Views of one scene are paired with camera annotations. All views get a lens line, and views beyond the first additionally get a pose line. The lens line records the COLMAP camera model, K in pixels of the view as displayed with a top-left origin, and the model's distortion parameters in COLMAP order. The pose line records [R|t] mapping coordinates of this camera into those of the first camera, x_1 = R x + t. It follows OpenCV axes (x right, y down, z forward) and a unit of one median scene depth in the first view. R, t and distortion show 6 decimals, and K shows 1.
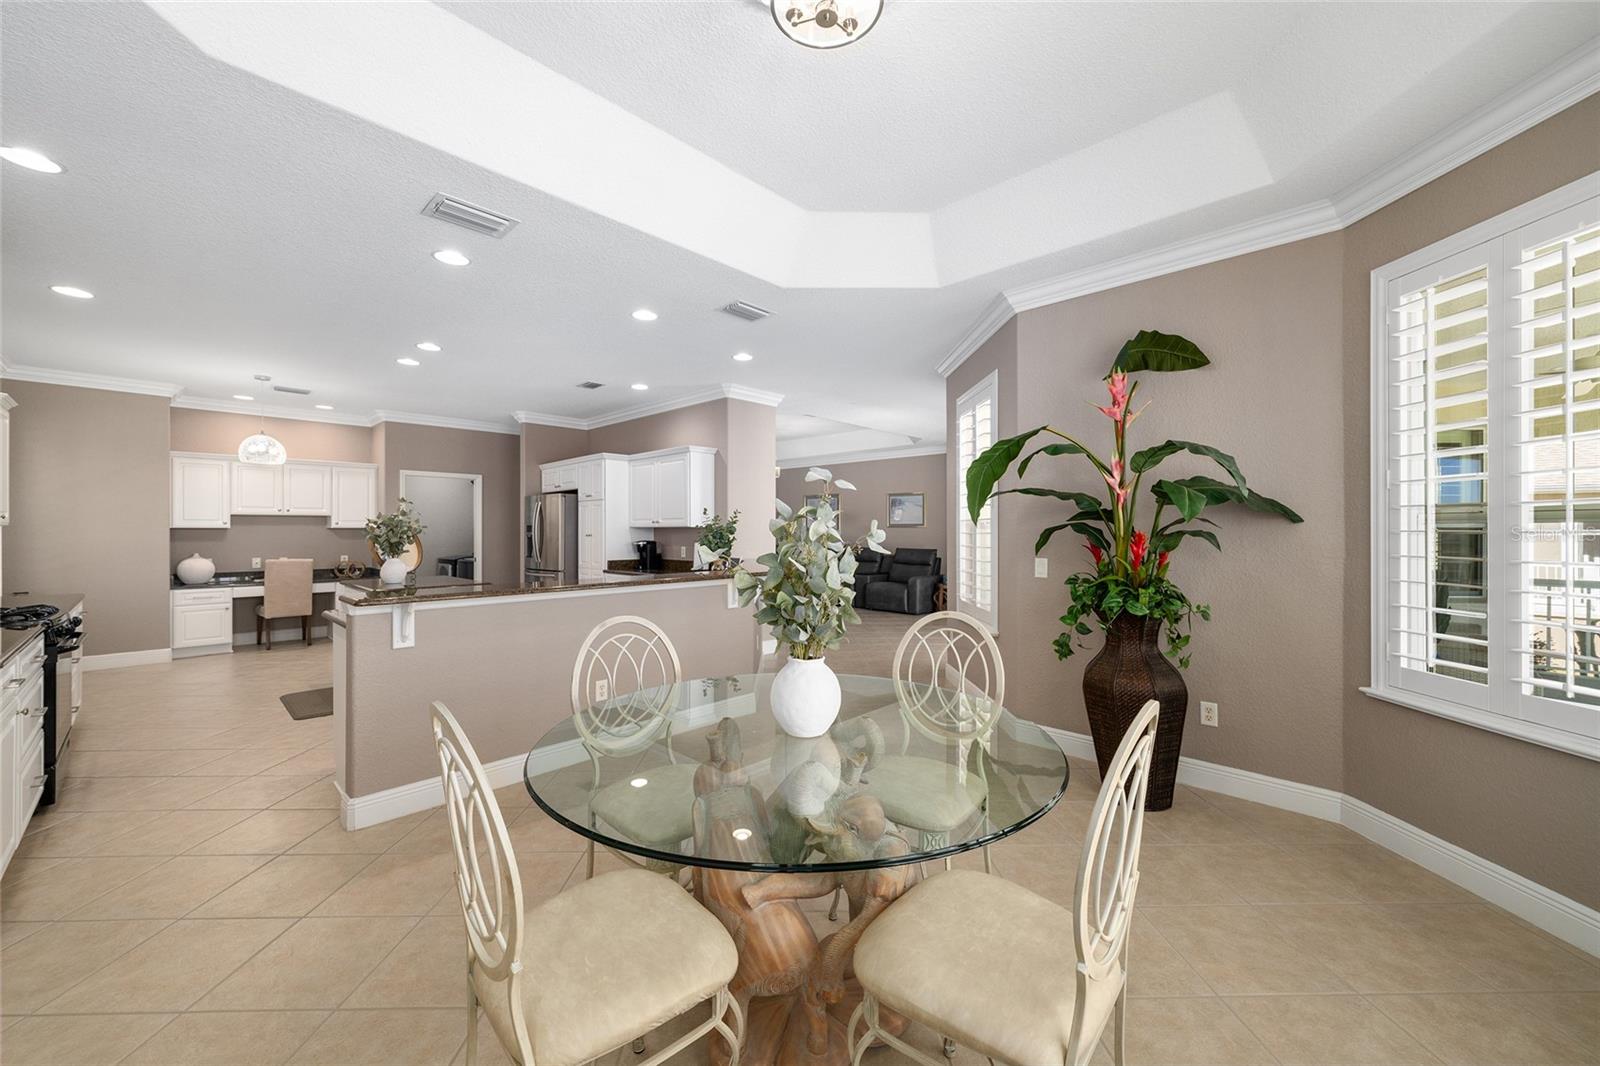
lens RADIAL K [[608.5, 0, 798.4], [0, 608.5, 527.7], [0, 0, 1]] dist [-0.000073, -0.000250]
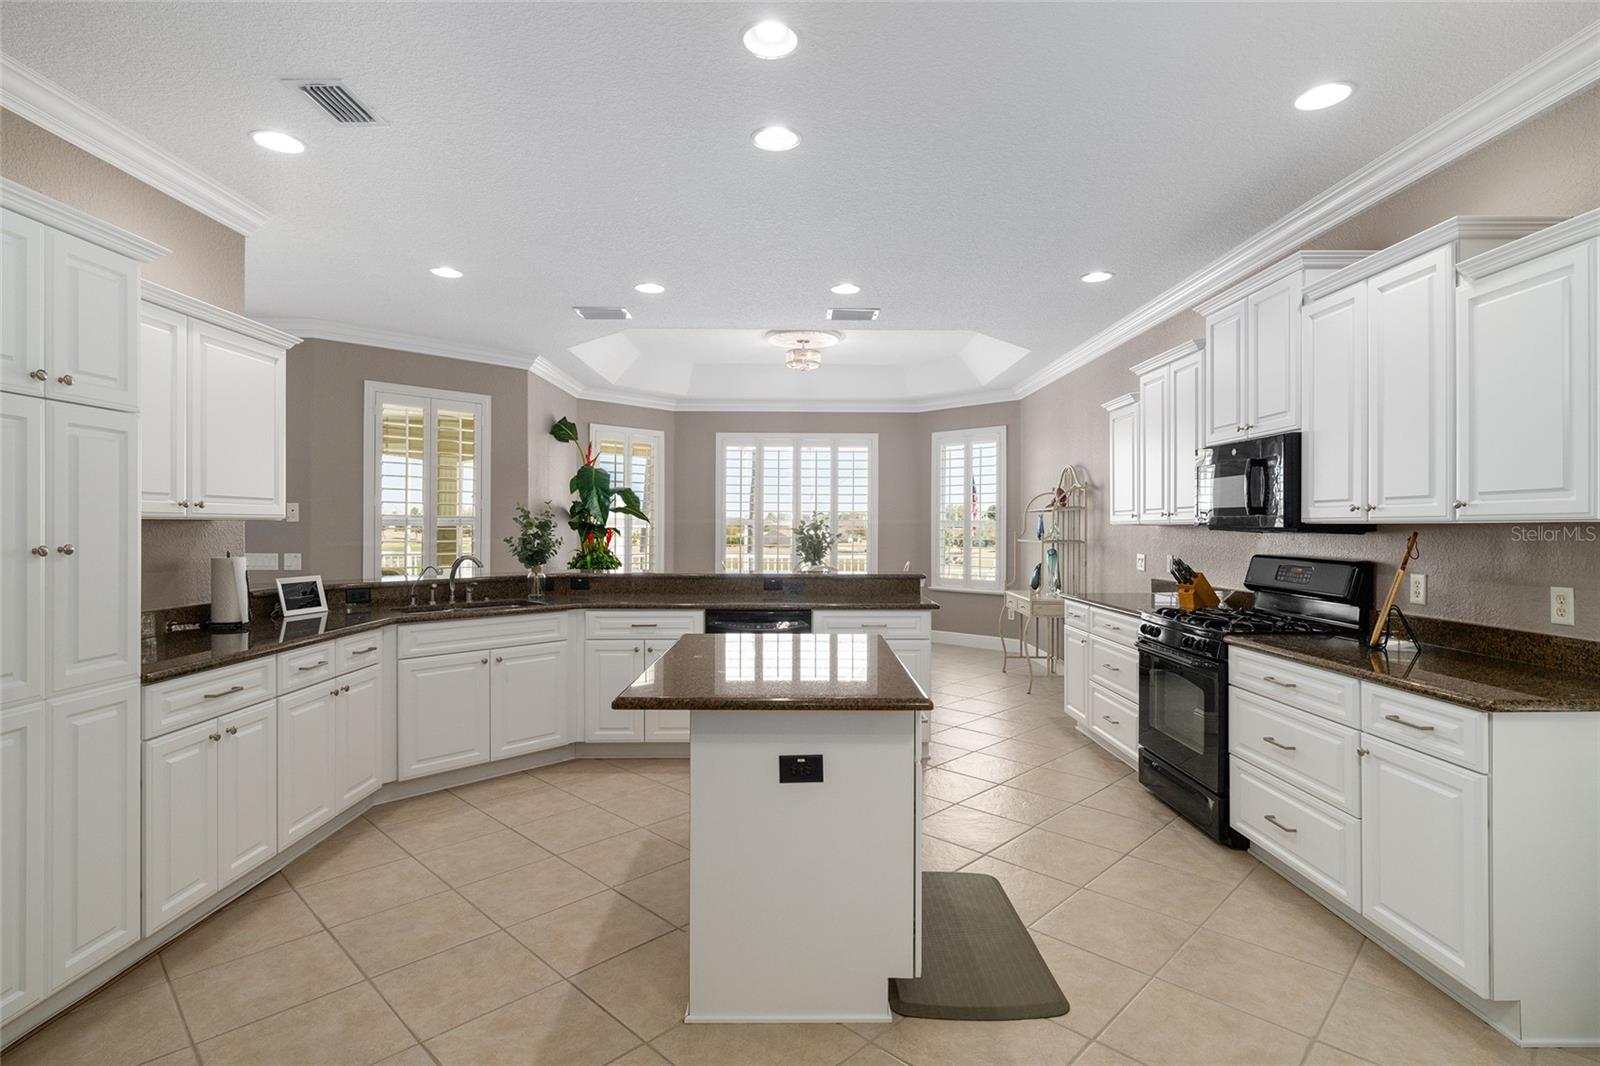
lens RADIAL K [[791.0, 0, 802.4], [0, 791.0, 526.8], [0, 0, 1]] dist [0.005468, -0.000061]
pose [[-0.701863, -0.000677, 0.712312, -0.759927], [-0.003789, 0.999989, -0.002783, 0.003076], [-0.712302, -0.004652, -0.701857, 1.016766]]
